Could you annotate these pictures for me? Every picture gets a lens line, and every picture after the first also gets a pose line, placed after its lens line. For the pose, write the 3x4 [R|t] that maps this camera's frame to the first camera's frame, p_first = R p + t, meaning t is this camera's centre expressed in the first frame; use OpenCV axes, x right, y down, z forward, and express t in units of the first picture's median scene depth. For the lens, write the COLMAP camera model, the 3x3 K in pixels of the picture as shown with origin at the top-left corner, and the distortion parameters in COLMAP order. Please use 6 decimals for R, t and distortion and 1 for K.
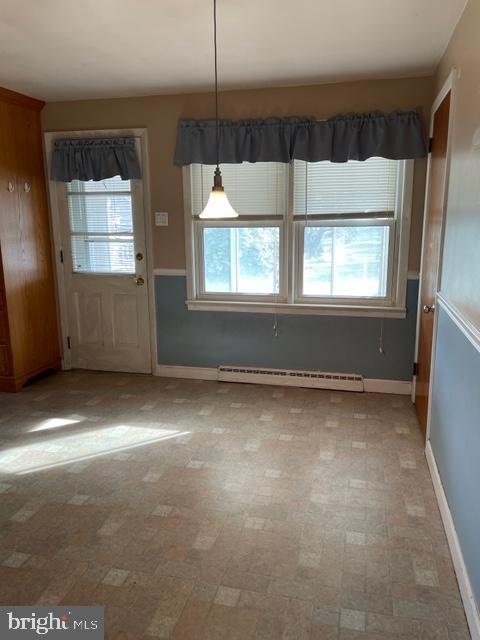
lens RADIAL K [[486.2, 0, 246.9], [0, 486.2, 316.2], [0, 0, 1]] dist [0.095654, -0.109859]
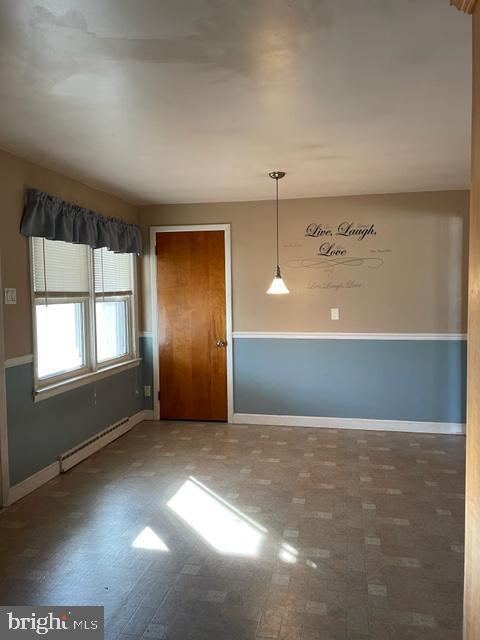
lens RADIAL K [[486.2, 0, 248.6], [0, 486.2, 317.3], [0, 0, 1]] dist [0.095654, -0.109859]
pose [[-0.048869, -0.042804, 0.997888, -1.106826], [0.205664, 0.977241, 0.051990, -0.141096], [-0.977402, 0.207771, -0.038953, 0.732055]]
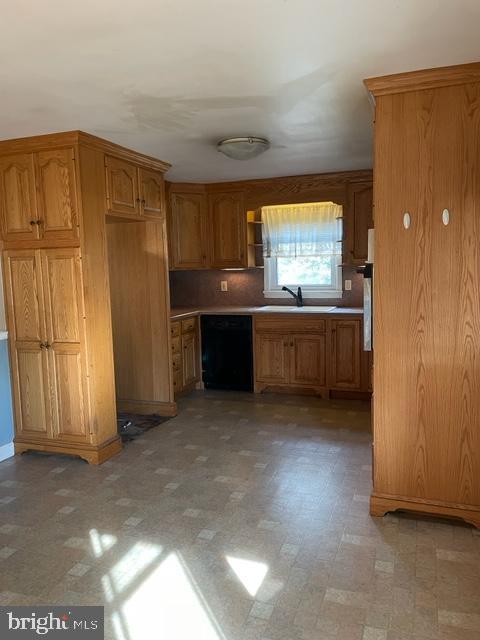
lens RADIAL K [[486.2, 0, 245.8], [0, 486.2, 313.1], [0, 0, 1]] dist [0.095654, -0.109859]
pose [[-0.102222, 0.112067, -0.988429, 0.223073], [-0.169708, 0.977103, 0.128334, -0.197930], [0.980178, 0.180863, -0.080863, 0.909772]]
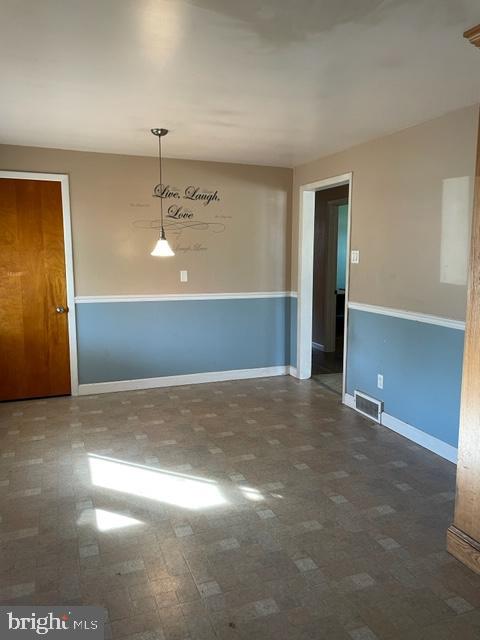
lens RADIAL K [[486.2, 0, 248.4], [0, 486.2, 311.7], [0, 0, 1]] dist [0.095654, -0.109859]
pose [[-0.578878, -0.091122, 0.810306, -1.015679], [0.159946, 0.961742, 0.222416, -0.211619], [-0.799573, 0.258357, -0.542157, 1.073807]]
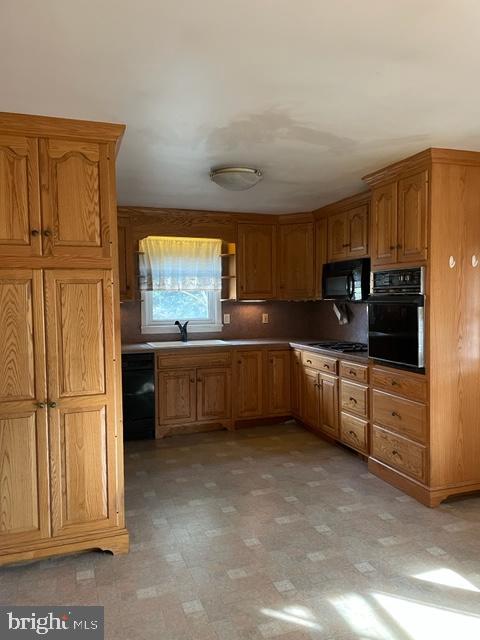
lens RADIAL K [[486.2, 0, 248.7], [0, 486.2, 317.0], [0, 0, 1]] dist [0.095654, -0.109859]
pose [[0.553849, 0.036361, -0.831823, 0.037928], [-0.156611, 0.985763, -0.061185, -0.064432], [0.817756, 0.164160, 0.551658, 0.277056]]
